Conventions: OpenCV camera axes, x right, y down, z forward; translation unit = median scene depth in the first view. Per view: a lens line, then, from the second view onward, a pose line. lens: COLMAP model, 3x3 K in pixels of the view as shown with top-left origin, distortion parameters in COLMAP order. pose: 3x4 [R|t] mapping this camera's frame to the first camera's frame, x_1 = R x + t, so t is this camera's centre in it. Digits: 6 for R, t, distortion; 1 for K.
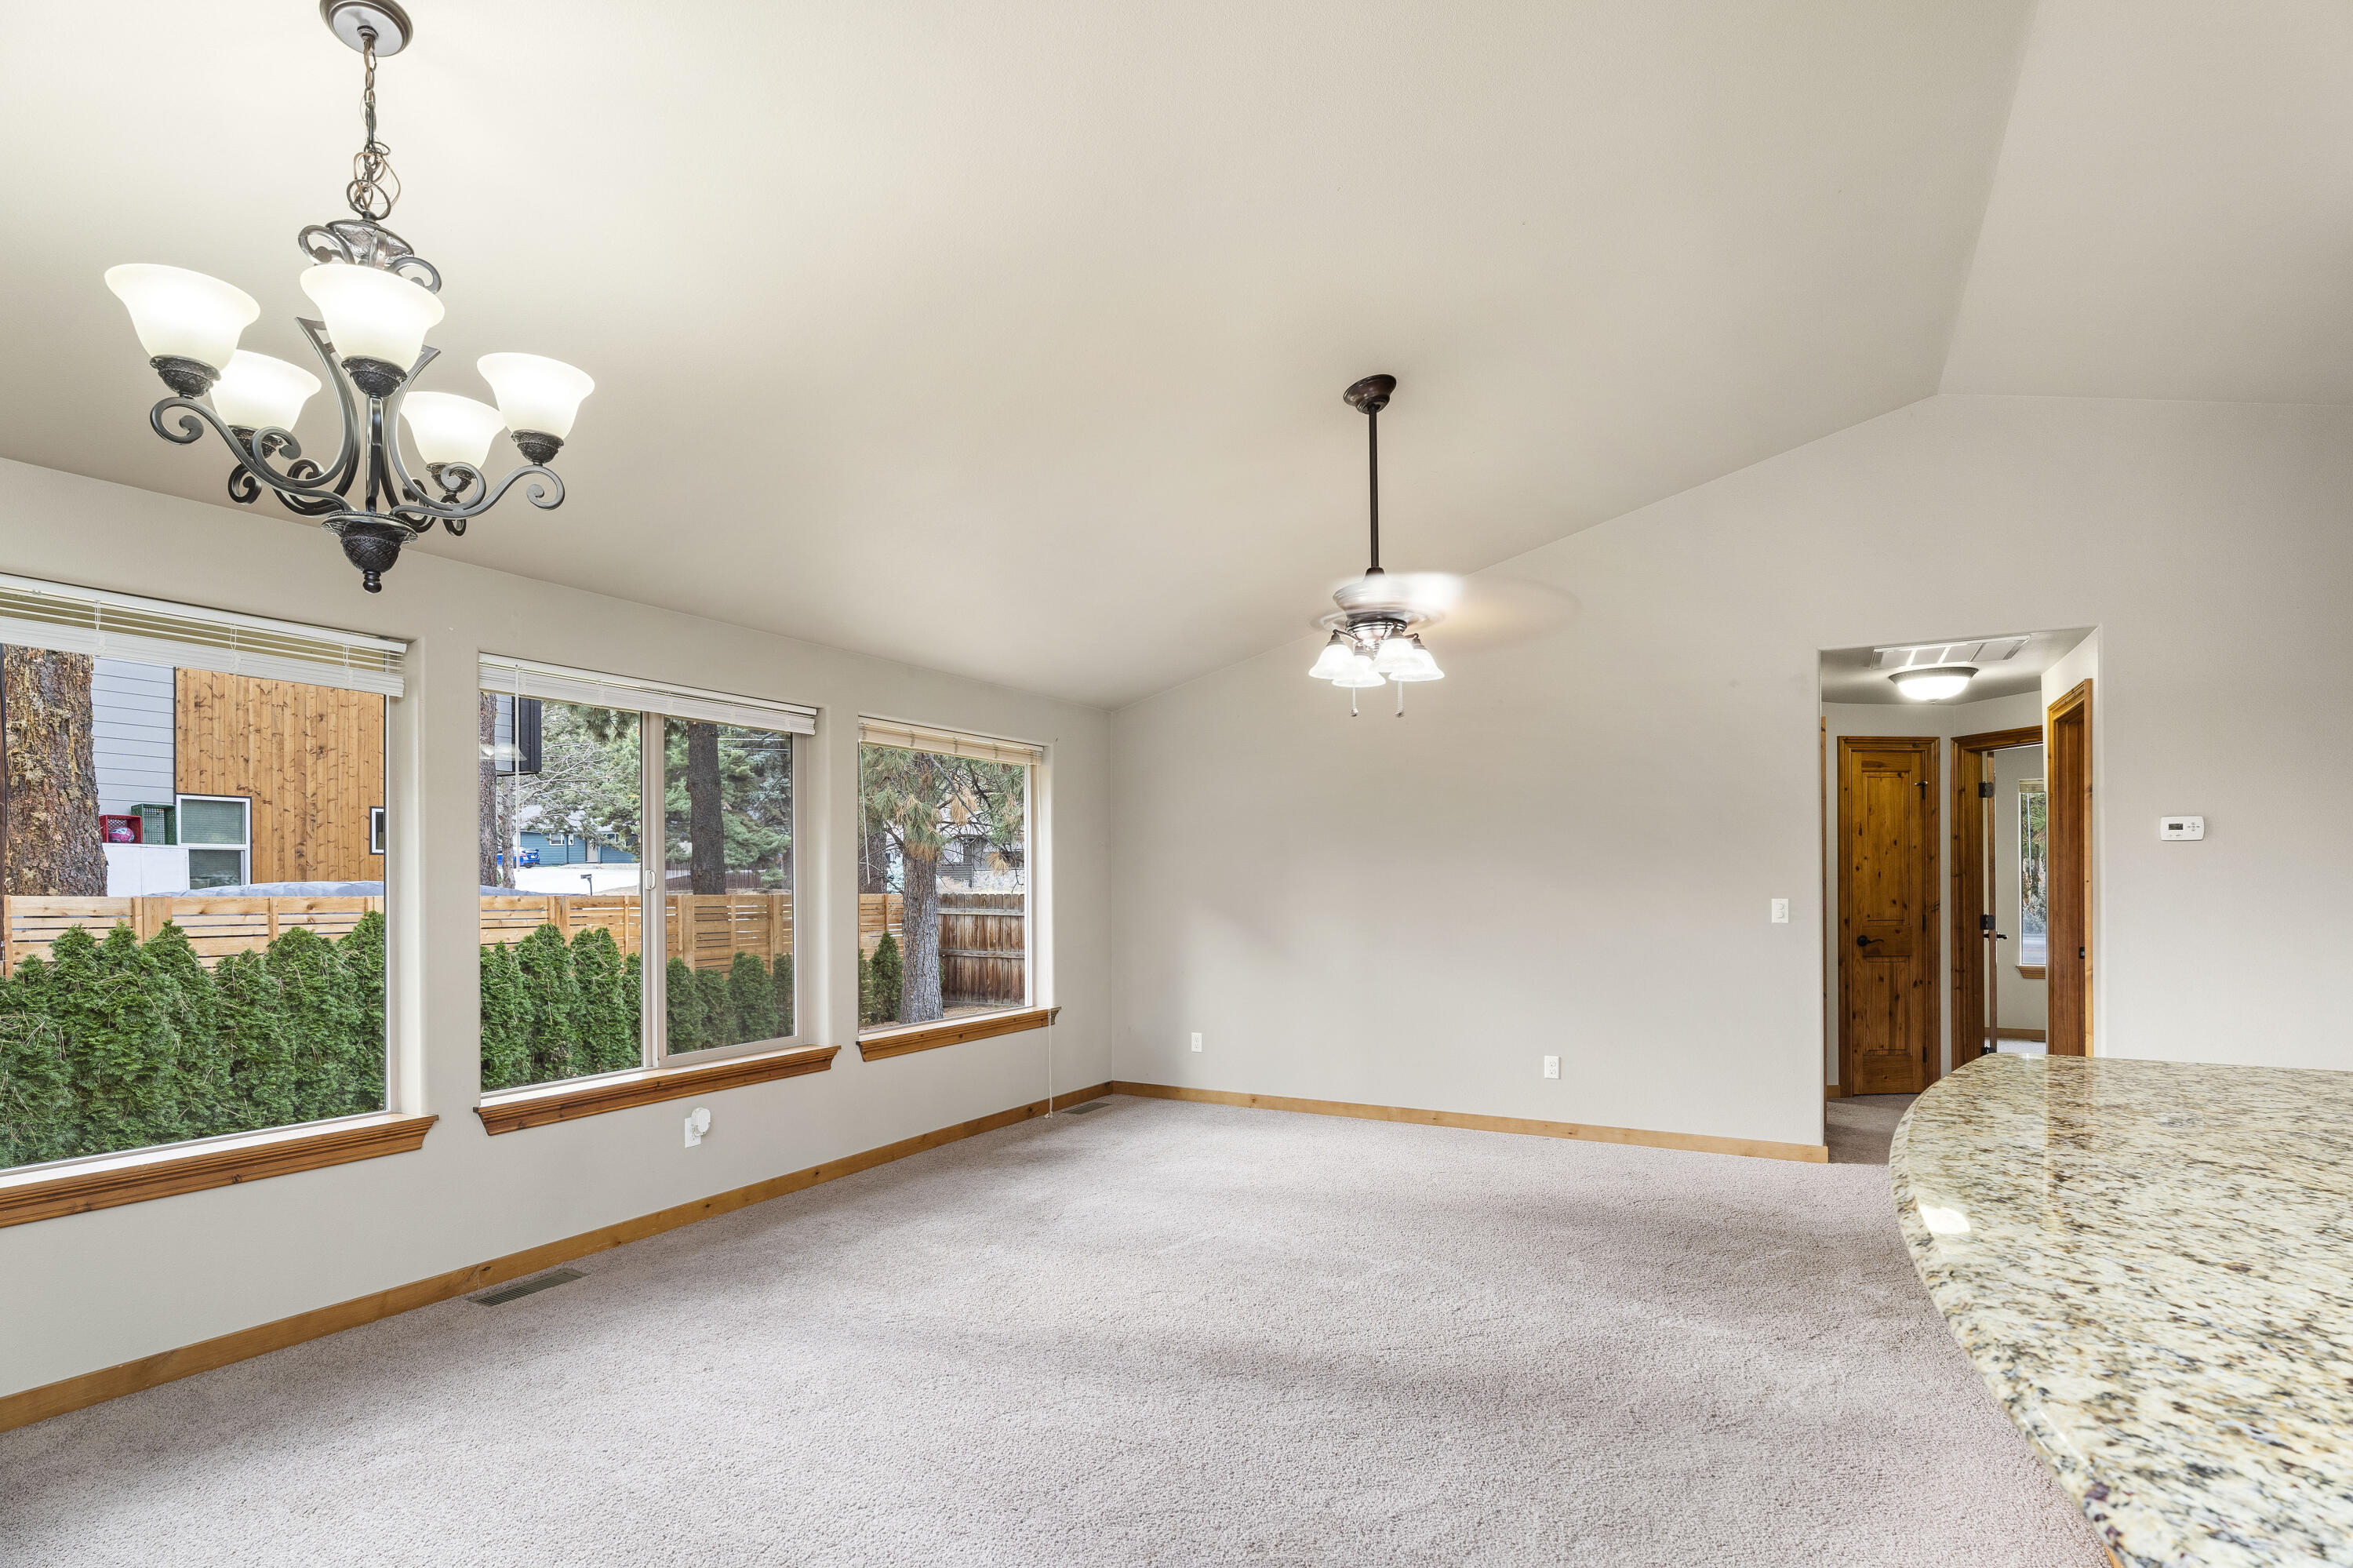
lens RADIAL K [[1158.3, 0, 1190.7], [0, 1158.3, 884.0], [0, 0, 1]] dist [-0.005754, 0.000707]
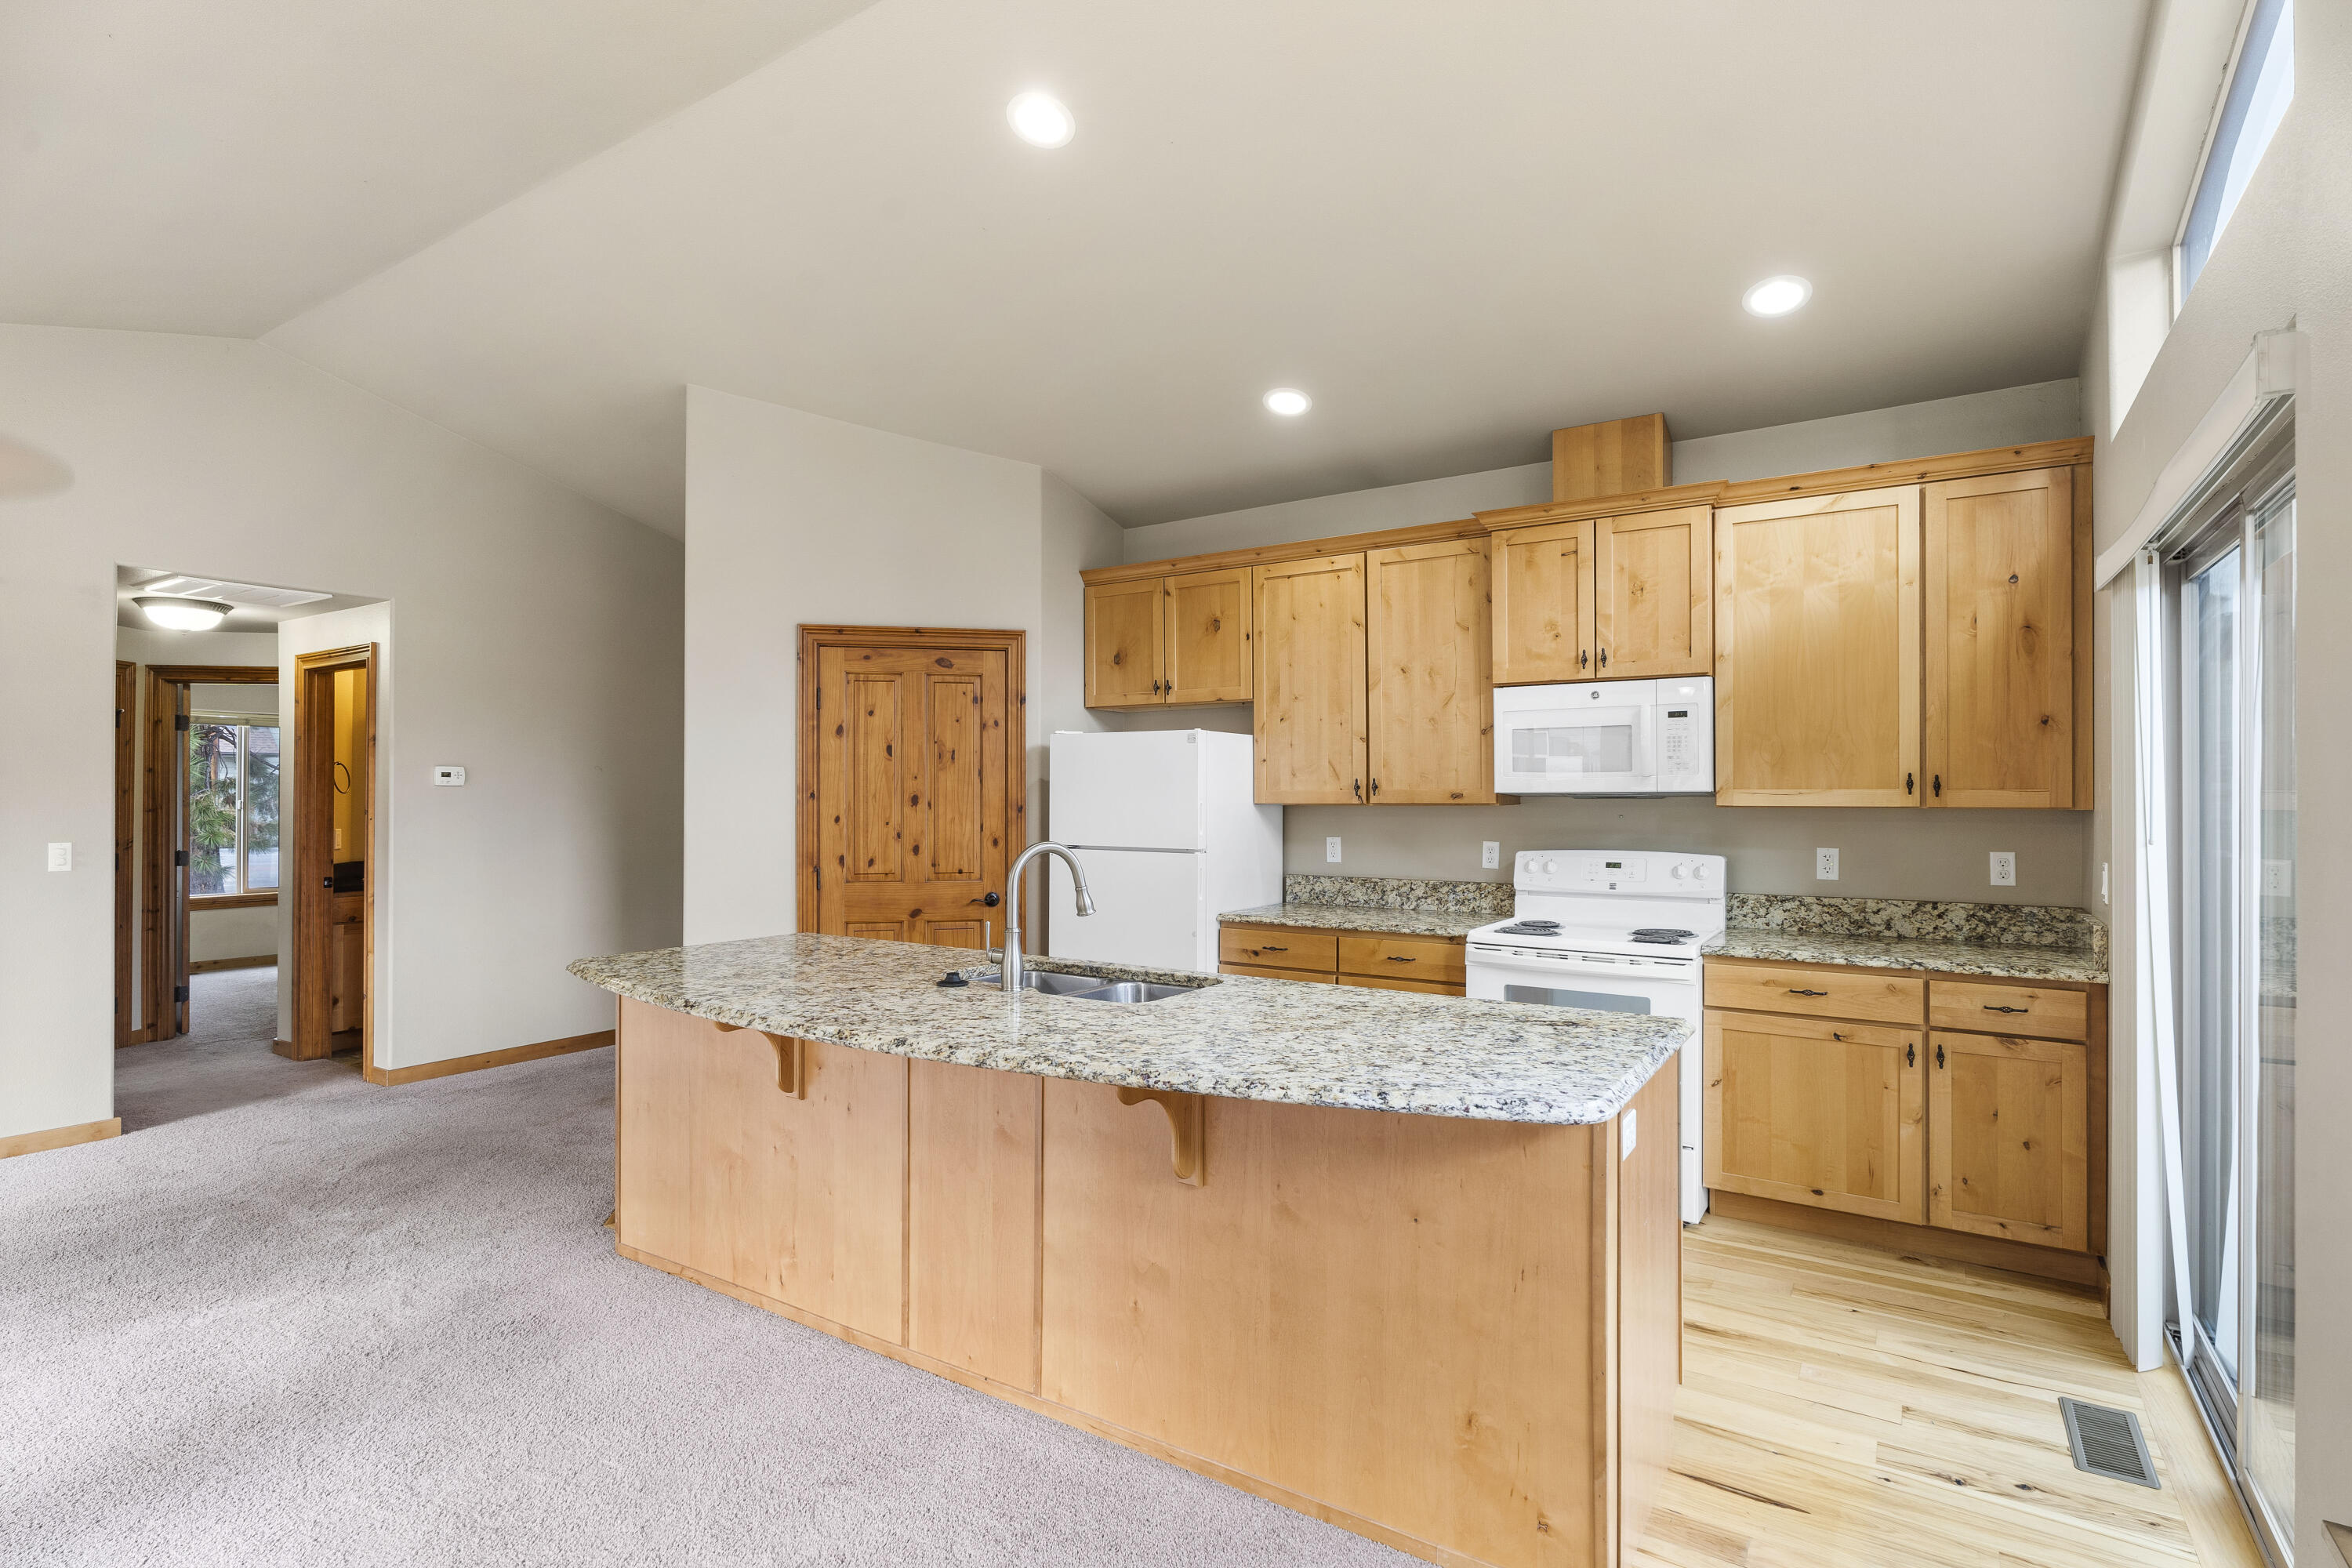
lens RADIAL K [[1157.8, 0, 1187.4], [0, 1157.8, 792.8], [0, 0, 1]] dist [-0.005754, 0.000707]
pose [[0.072910, 0.010595, 0.997282, -0.283218], [0.001508, 0.999941, -0.010734, -0.014133], [-0.997337, 0.002287, 0.072889, 0.108959]]
